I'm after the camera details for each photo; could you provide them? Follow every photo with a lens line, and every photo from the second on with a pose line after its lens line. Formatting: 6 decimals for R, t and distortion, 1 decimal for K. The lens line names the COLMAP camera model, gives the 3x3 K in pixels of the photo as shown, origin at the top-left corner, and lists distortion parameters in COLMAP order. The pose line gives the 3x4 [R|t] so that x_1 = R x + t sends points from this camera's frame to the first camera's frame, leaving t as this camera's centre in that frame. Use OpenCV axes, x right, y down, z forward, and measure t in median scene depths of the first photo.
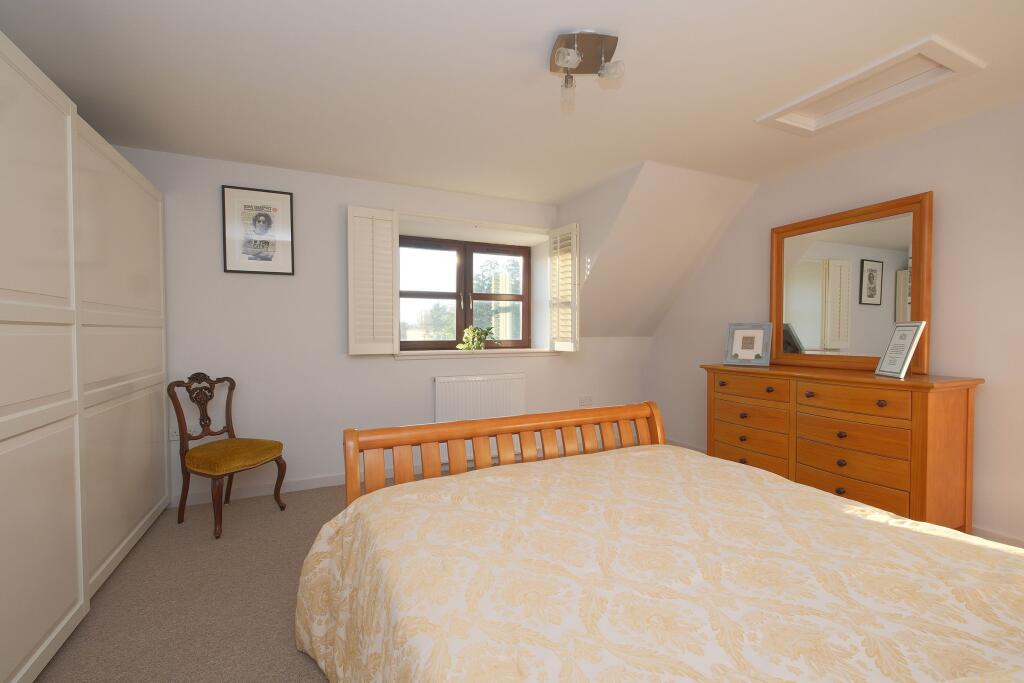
lens RADIAL K [[444.6, 0, 511.5], [0, 444.6, 343.4], [0, 0, 1]] dist [-0.009430, 0.000012]
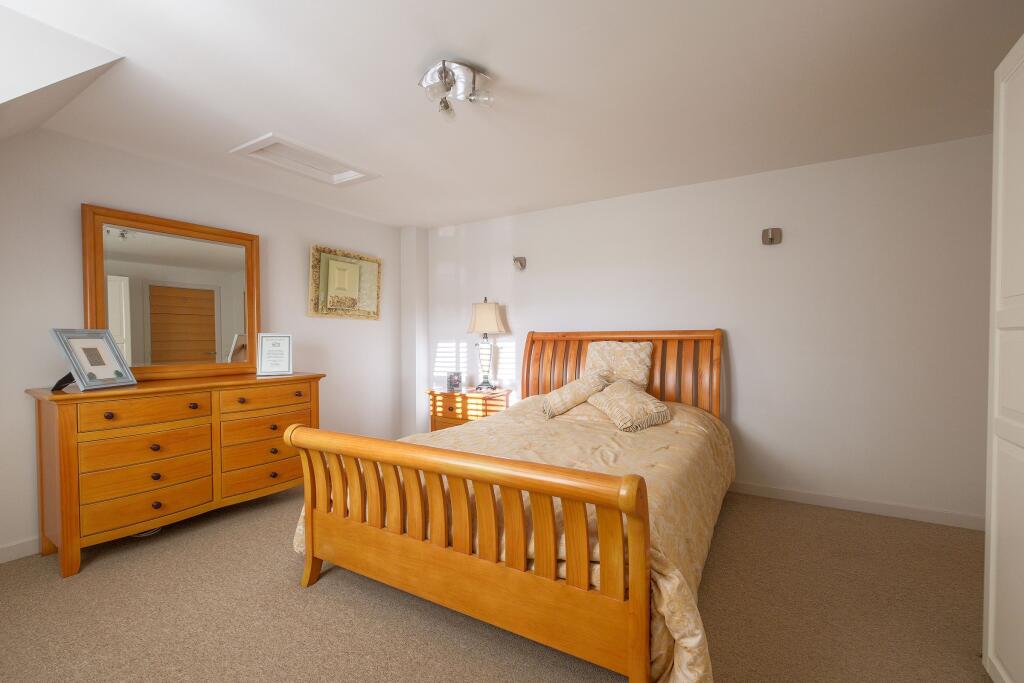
lens RADIAL K [[444.6, 0, 511.2], [0, 444.6, 343.5], [0, 0, 1]] dist [-0.009430, 0.000012]
pose [[-0.560104, -0.010342, 0.828358, -0.488741], [0.019341, 0.999486, 0.025557, -0.030601], [-0.828196, 0.030336, -0.559616, 0.920287]]
